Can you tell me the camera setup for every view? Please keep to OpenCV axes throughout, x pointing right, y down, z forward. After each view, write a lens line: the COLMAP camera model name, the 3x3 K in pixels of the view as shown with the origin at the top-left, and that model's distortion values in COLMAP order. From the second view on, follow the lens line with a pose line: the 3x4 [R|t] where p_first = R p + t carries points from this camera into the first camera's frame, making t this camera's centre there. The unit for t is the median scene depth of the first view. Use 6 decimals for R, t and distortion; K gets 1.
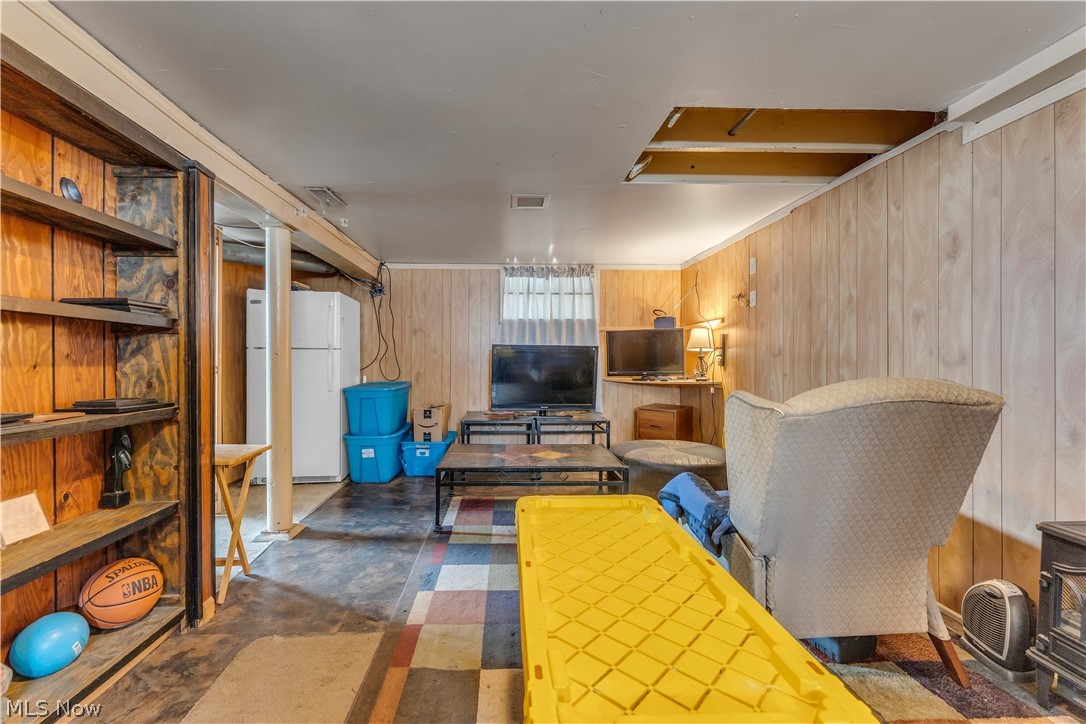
lens RADIAL K [[437.3, 0, 532.4], [0, 437.3, 360.0], [0, 0, 1]] dist [-0.001411, -0.000249]
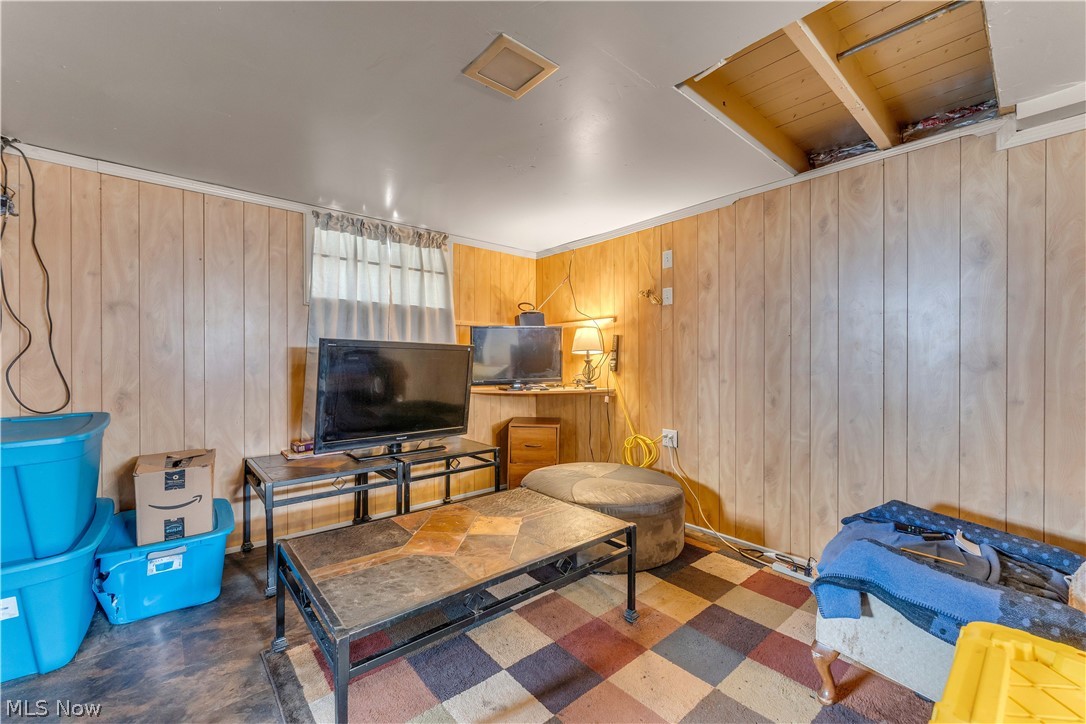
lens RADIAL K [[437.3, 0, 548.5], [0, 437.3, 367.7], [0, 0, 1]] dist [-0.001411, -0.000249]
pose [[0.794319, -0.007075, 0.607460, -0.189152], [0.000768, 0.999943, 0.010643, -0.002488], [-0.607501, -0.007987, 0.794279, 0.349558]]
